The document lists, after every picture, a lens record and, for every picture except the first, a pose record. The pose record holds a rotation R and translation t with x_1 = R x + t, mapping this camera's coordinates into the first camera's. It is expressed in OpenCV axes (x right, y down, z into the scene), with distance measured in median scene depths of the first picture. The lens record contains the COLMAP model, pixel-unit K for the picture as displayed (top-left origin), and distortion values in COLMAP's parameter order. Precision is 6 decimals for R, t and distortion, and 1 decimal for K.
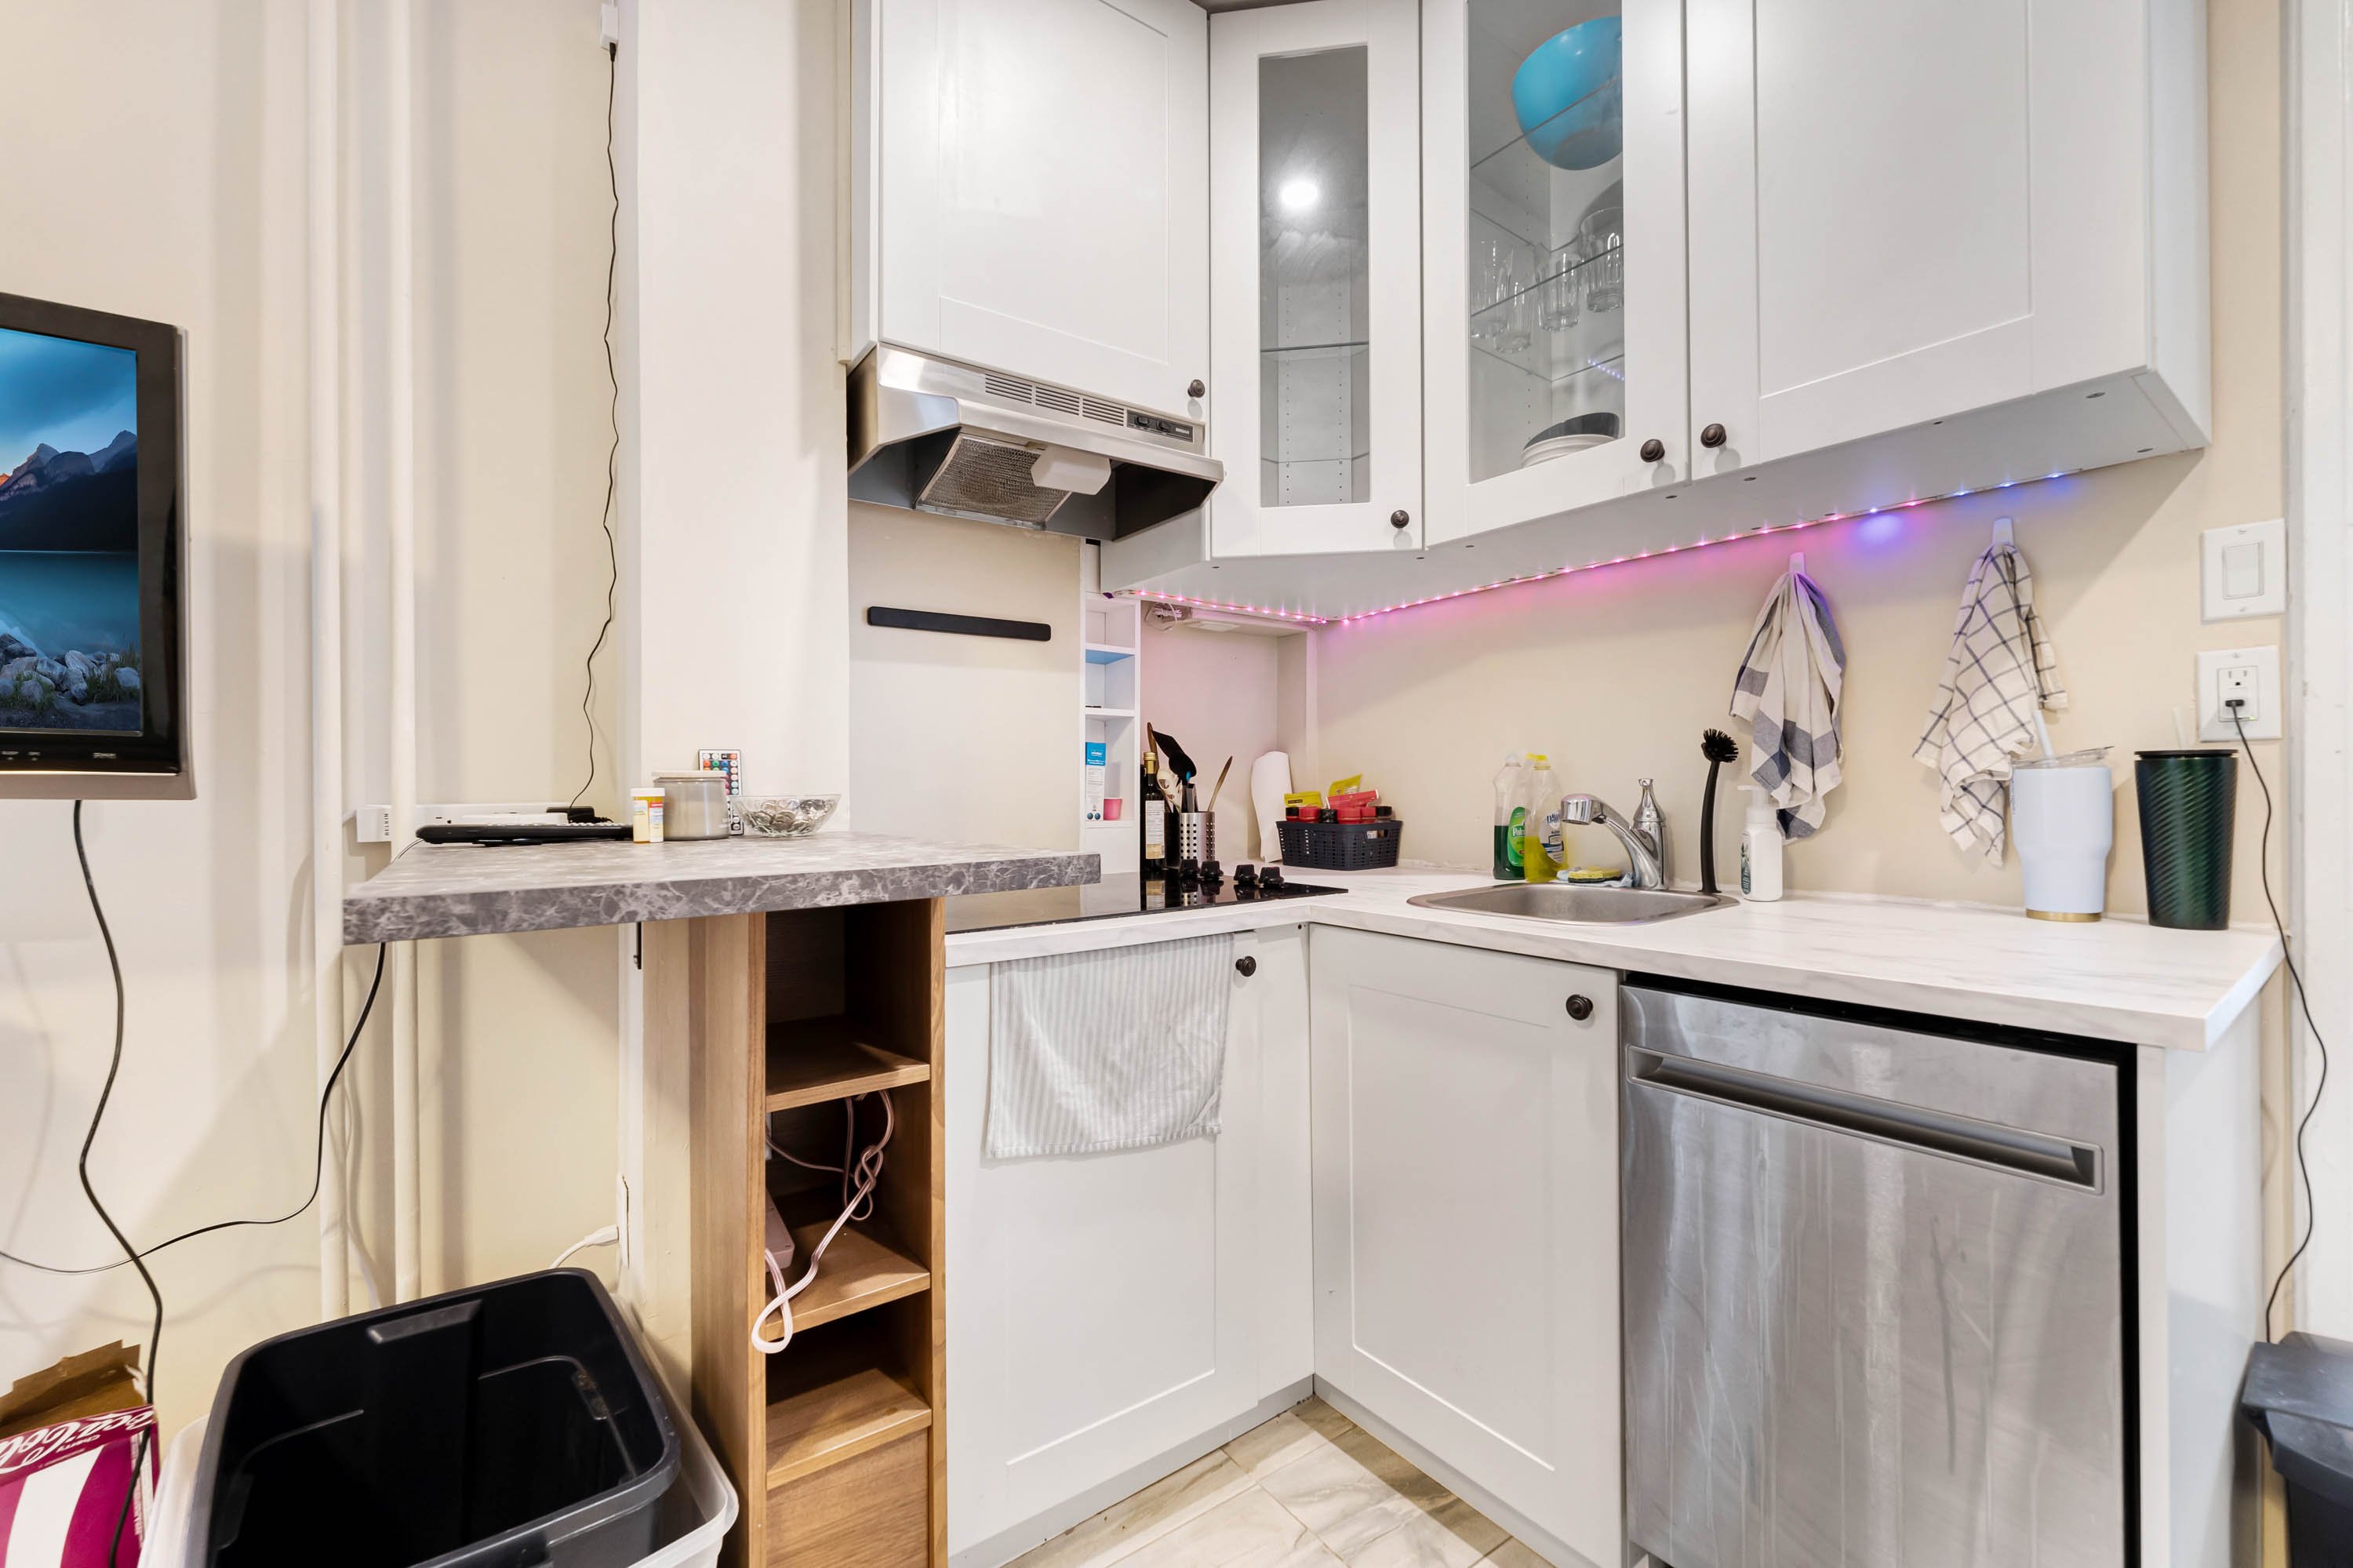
lens RADIAL K [[954.3, 0, 1182.0], [0, 954.3, 775.2], [0, 0, 1]] dist [-0.000158, -0.000170]
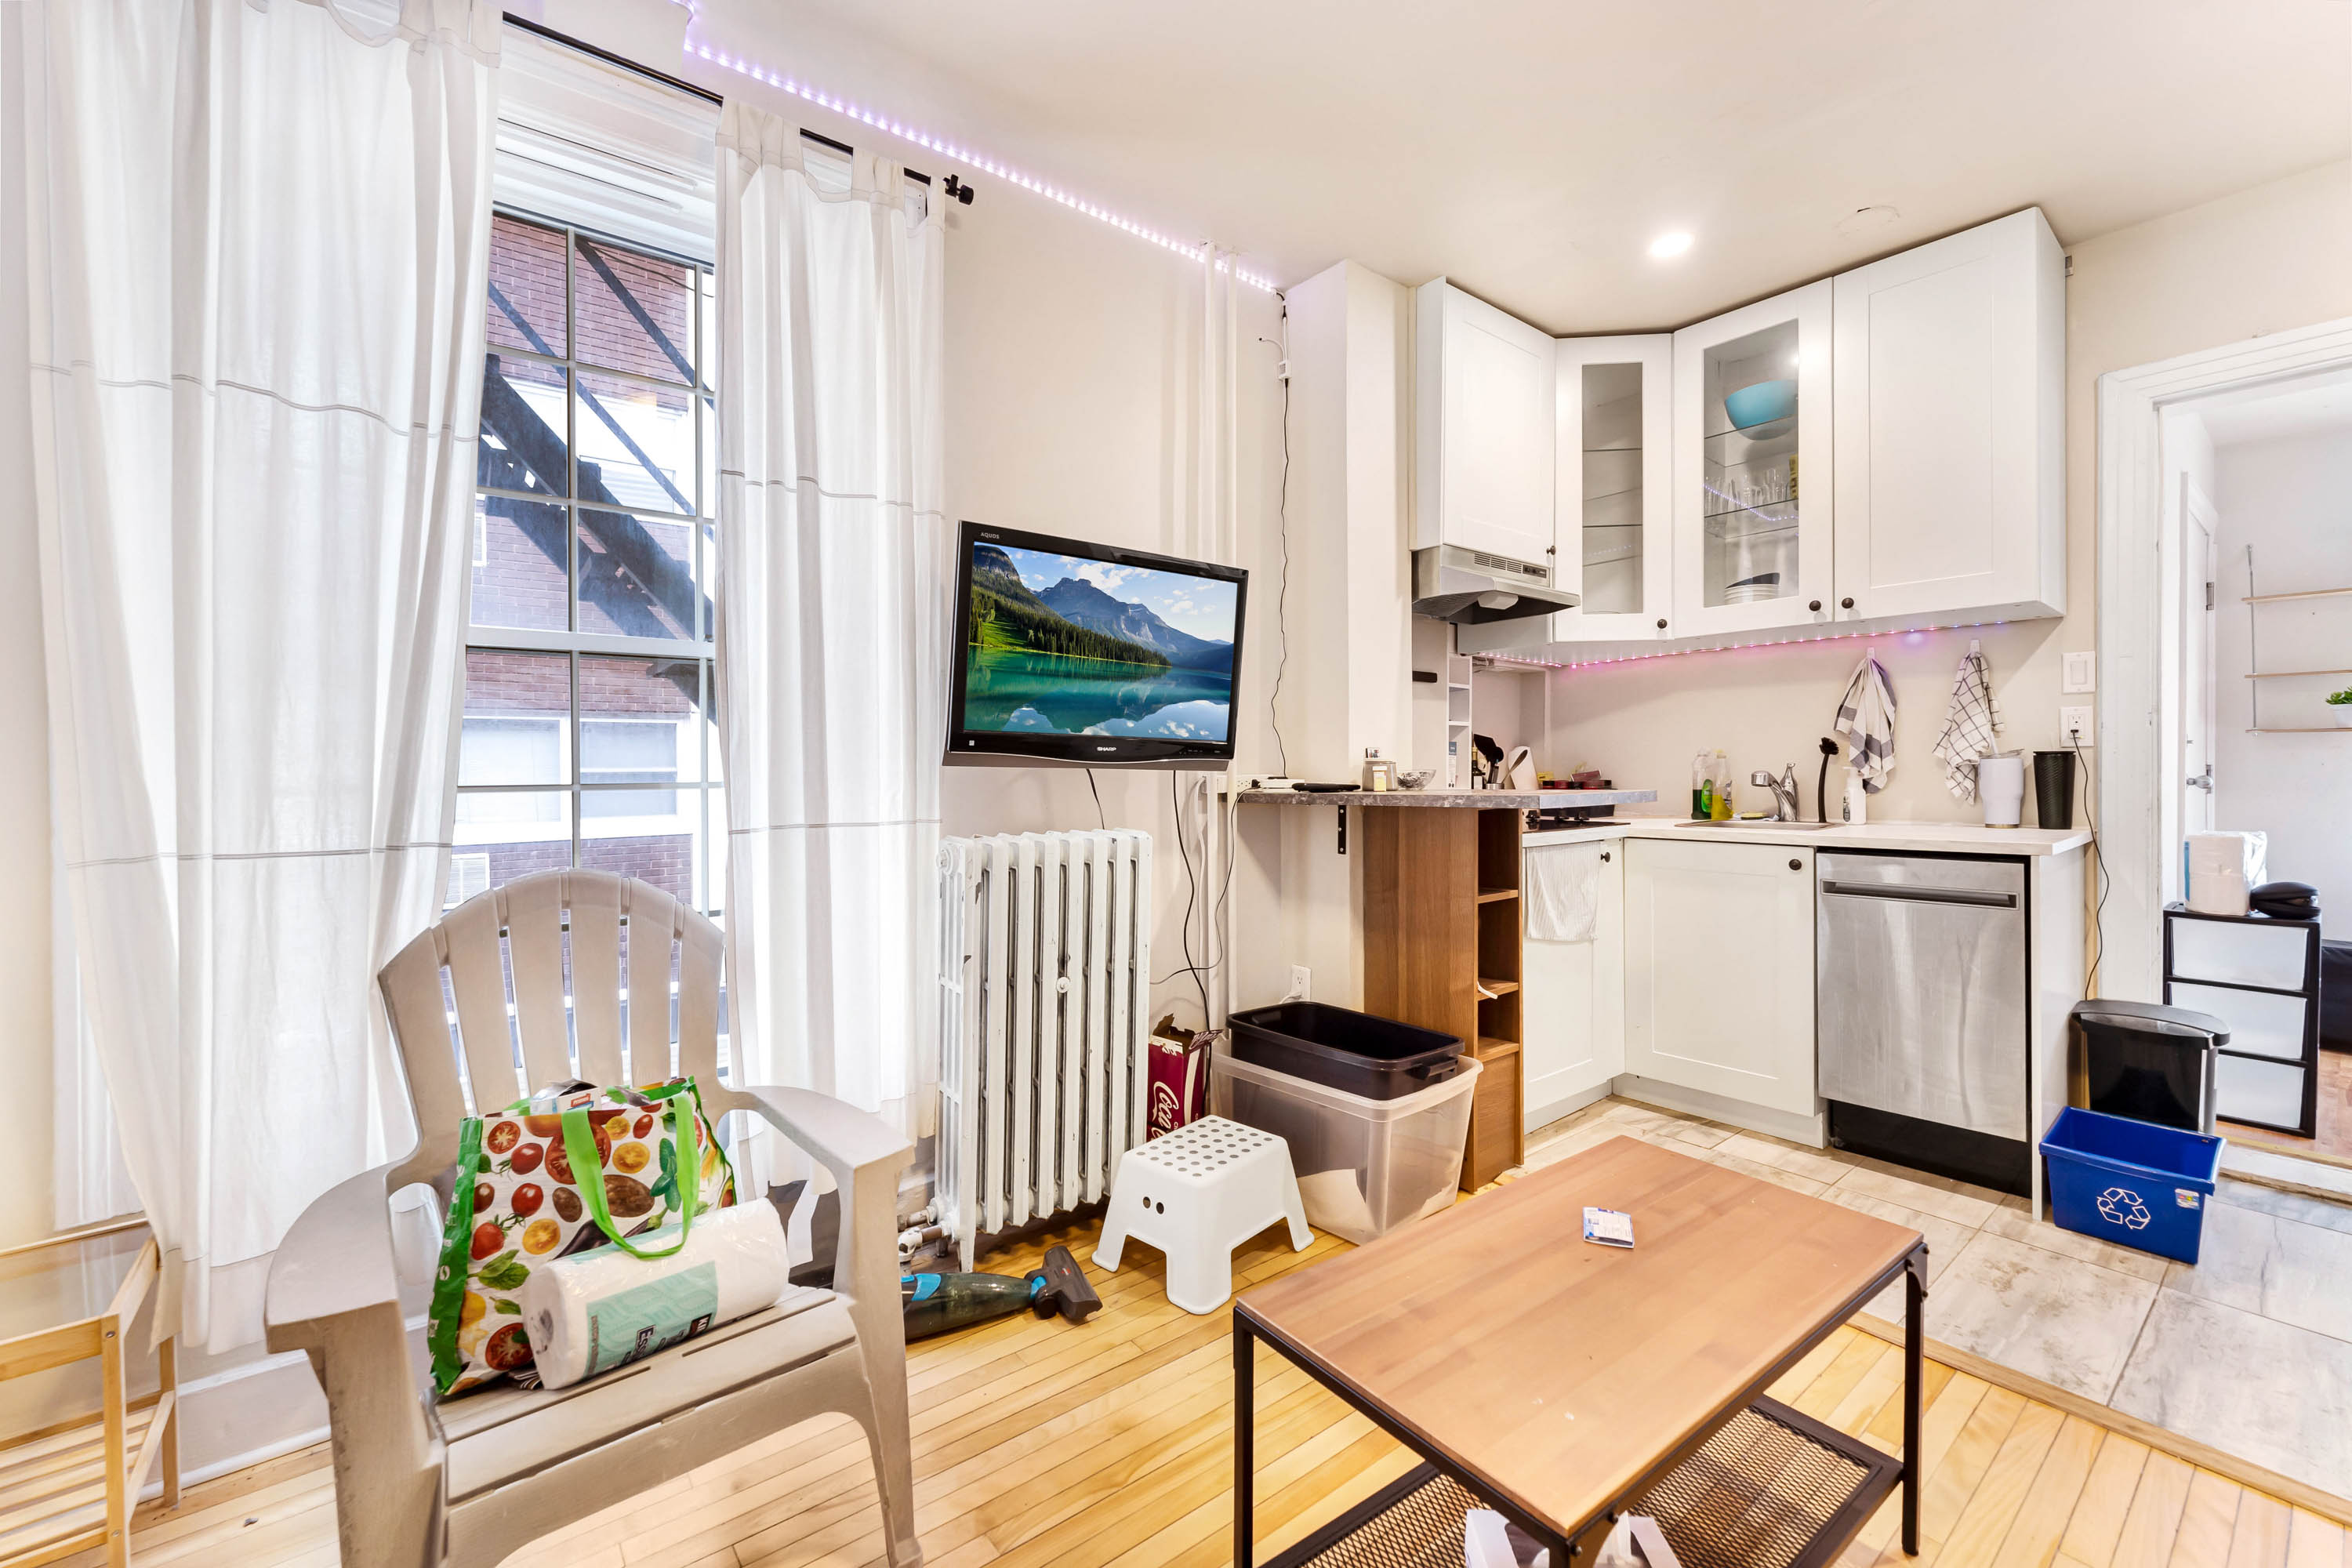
lens RADIAL K [[978.8, 0, 1172.2], [0, 978.8, 765.6], [0, 0, 1]] dist [0.001297, 0.000403]
pose [[0.998468, 0.002927, 0.055261, -0.982470], [-0.003184, 0.999985, 0.004552, 0.003827], [-0.055247, -0.004721, 0.998462, -1.015707]]
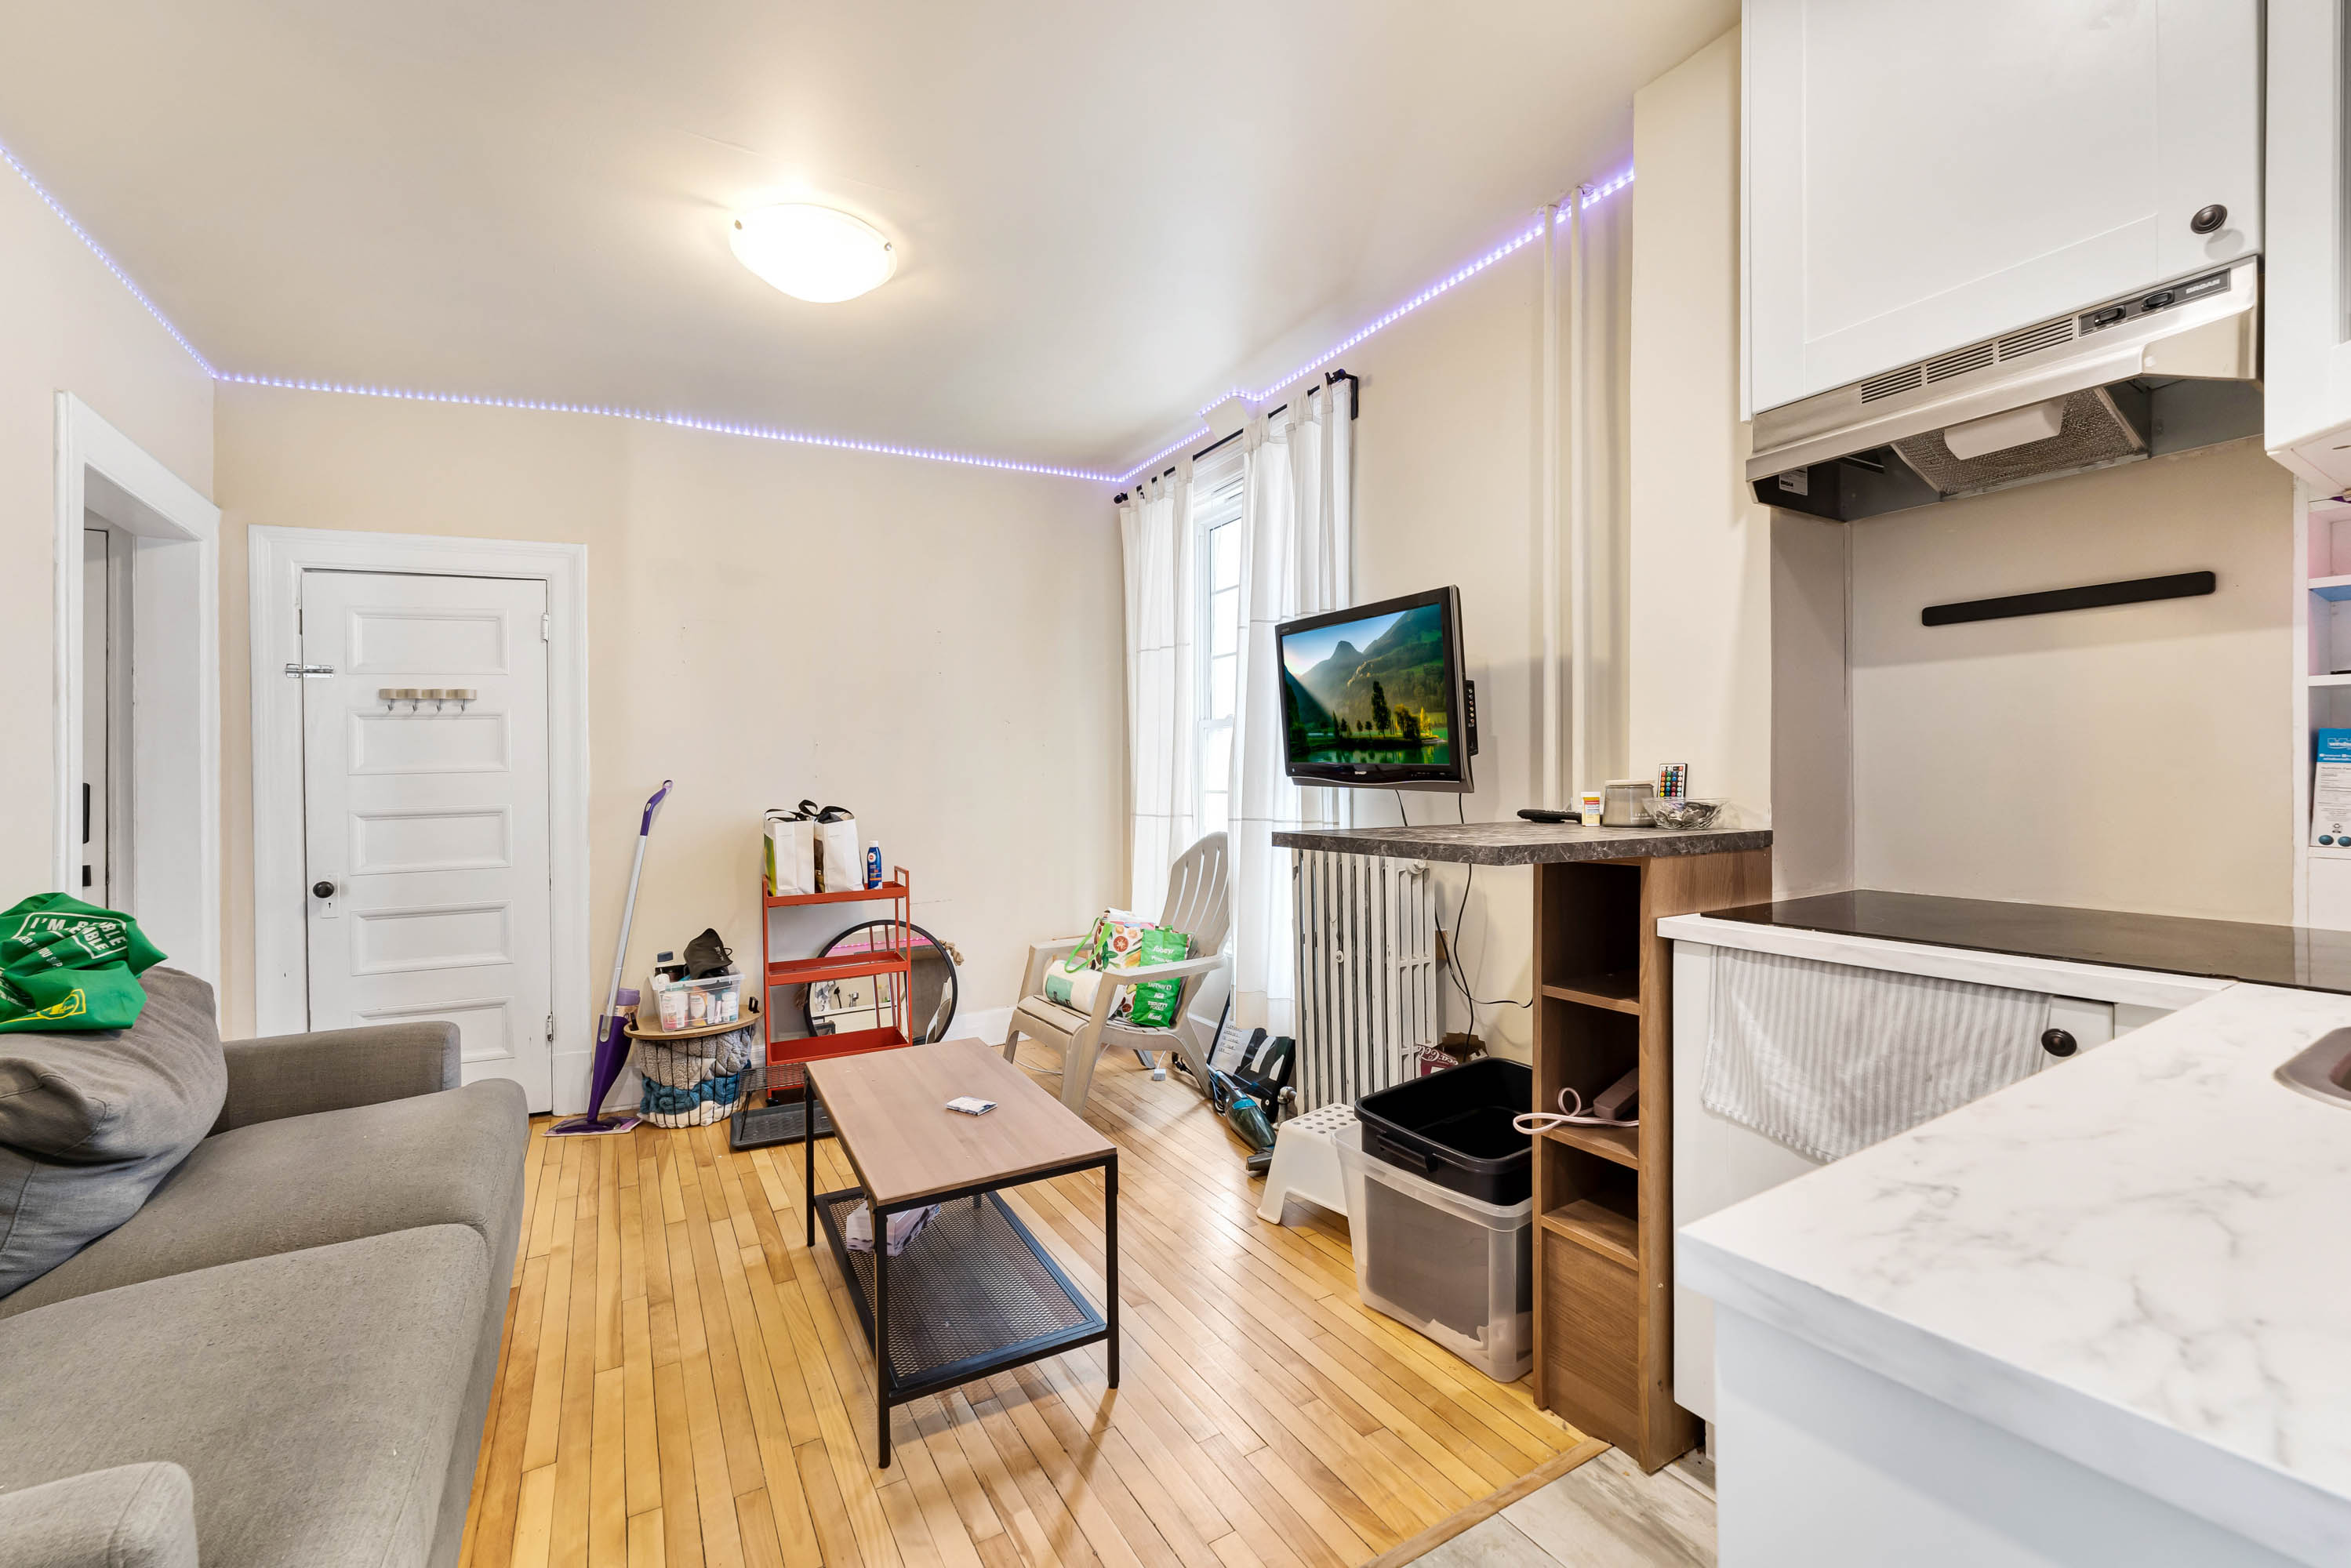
lens RADIAL K [[953.4, 0, 1181.0], [0, 953.4, 775.2], [0, 0, 1]] dist [-0.000158, -0.000170]
pose [[-0.087415, 0.007863, -0.996141, 0.925108], [0.021735, 0.999746, 0.005984, -0.033184], [0.995935, -0.021128, -0.087564, 0.397467]]
